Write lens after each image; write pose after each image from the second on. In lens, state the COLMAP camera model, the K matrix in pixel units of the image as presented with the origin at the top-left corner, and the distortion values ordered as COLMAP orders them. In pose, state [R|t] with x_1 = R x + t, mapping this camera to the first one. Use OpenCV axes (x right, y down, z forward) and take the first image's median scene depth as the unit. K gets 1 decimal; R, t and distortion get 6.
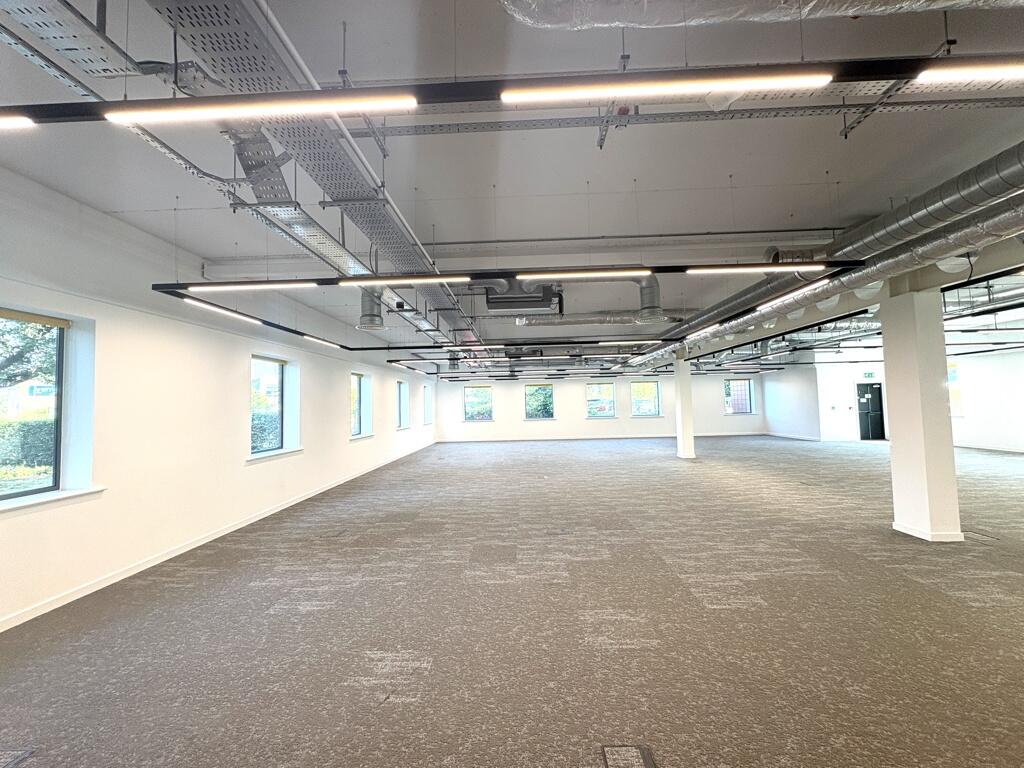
lens RADIAL K [[408.8, 0, 510.4], [0, 408.8, 385.0], [0, 0, 1]] dist [0.000216, 0.000252]
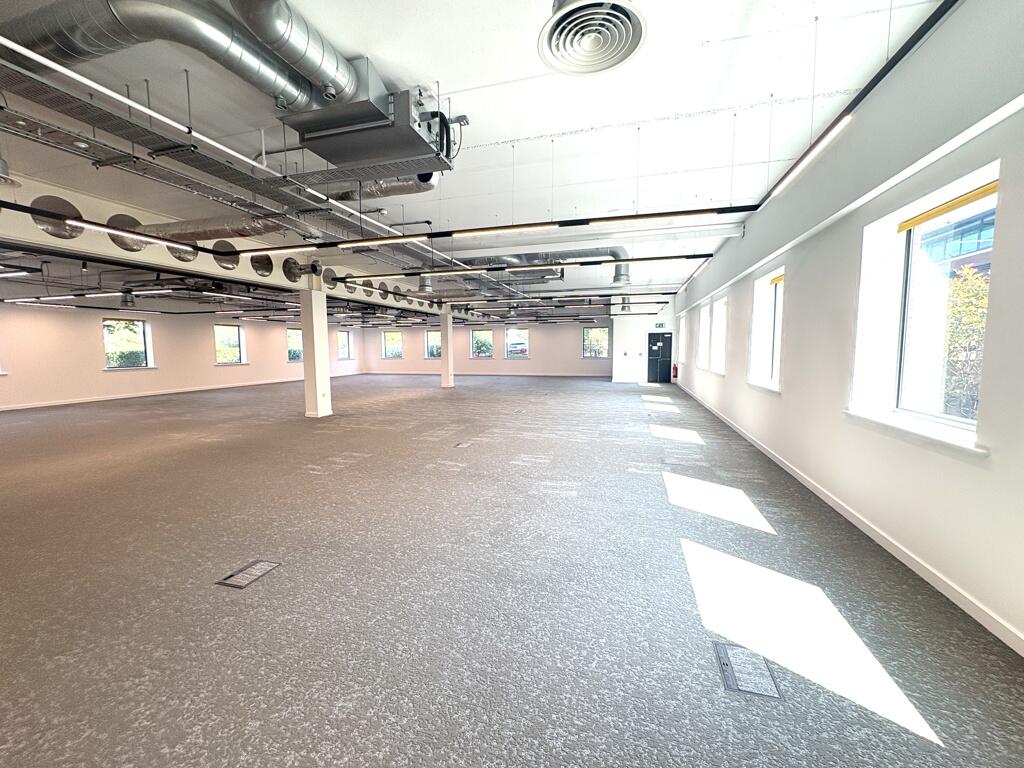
lens RADIAL K [[408.8, 0, 512.7], [0, 408.8, 379.1], [0, 0, 1]] dist [0.000216, 0.000252]
pose [[0.970351, 0.026660, -0.240227, 1.944597], [0.001352, 0.993284, 0.115692, -0.021928], [0.241698, -0.112587, 0.963798, -0.509510]]
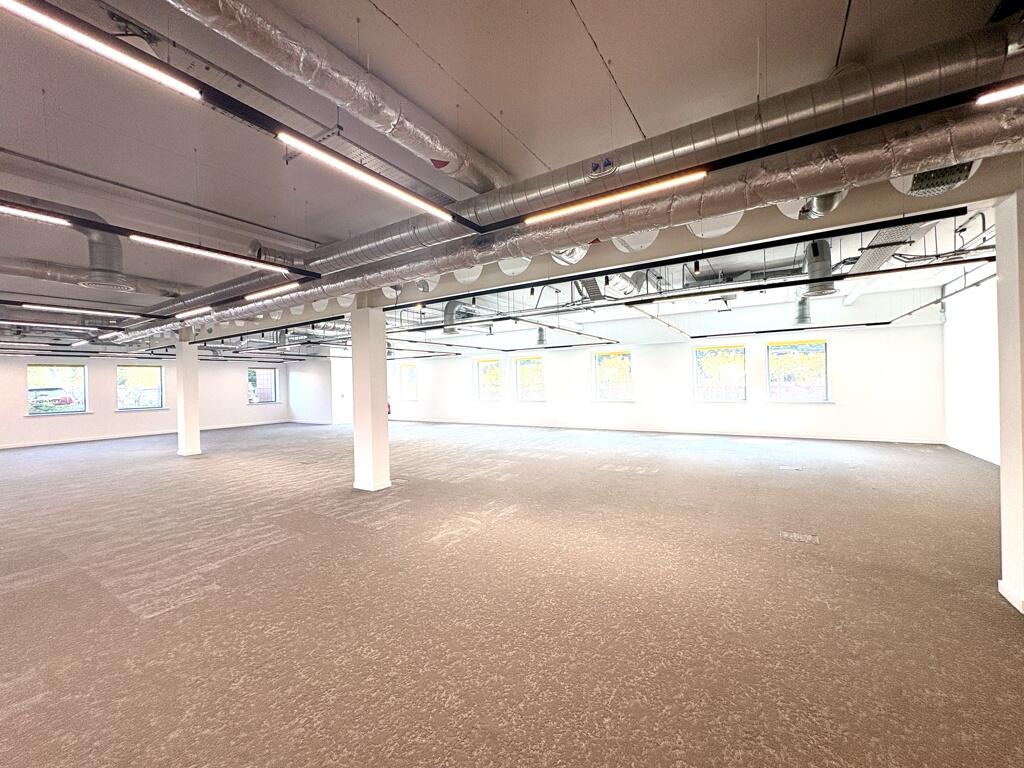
lens RADIAL K [[408.8, 0, 512.5], [0, 408.8, 383.5], [0, 0, 1]] dist [0.000216, 0.000252]
pose [[0.513327, 0.011693, 0.858113, 0.065761], [-0.031178, 0.999501, 0.005032, -0.000770], [-0.857627, -0.029337, 0.513435, -0.074433]]
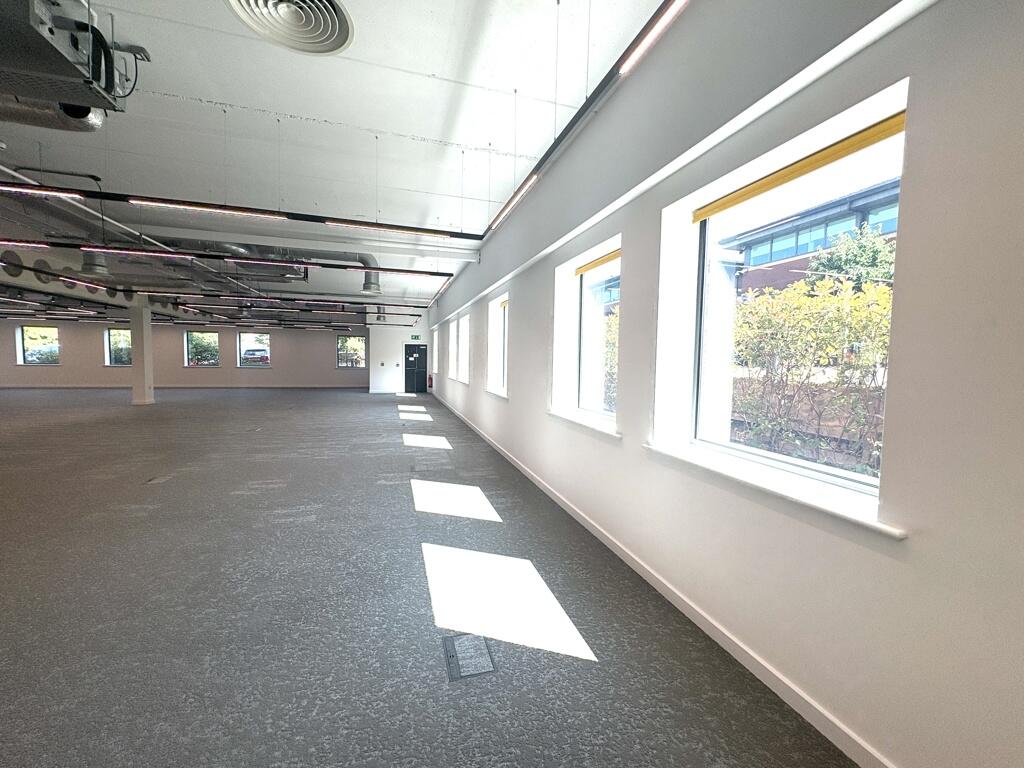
lens RADIAL K [[408.8, 0, 510.0], [0, 408.8, 378.5], [0, 0, 1]] dist [0.000216, 0.000252]
pose [[0.947542, 0.017843, 0.319134, 1.952707], [-0.044463, 0.996091, 0.076322, -0.021560], [-0.316525, -0.086507, 0.944631, -0.506900]]
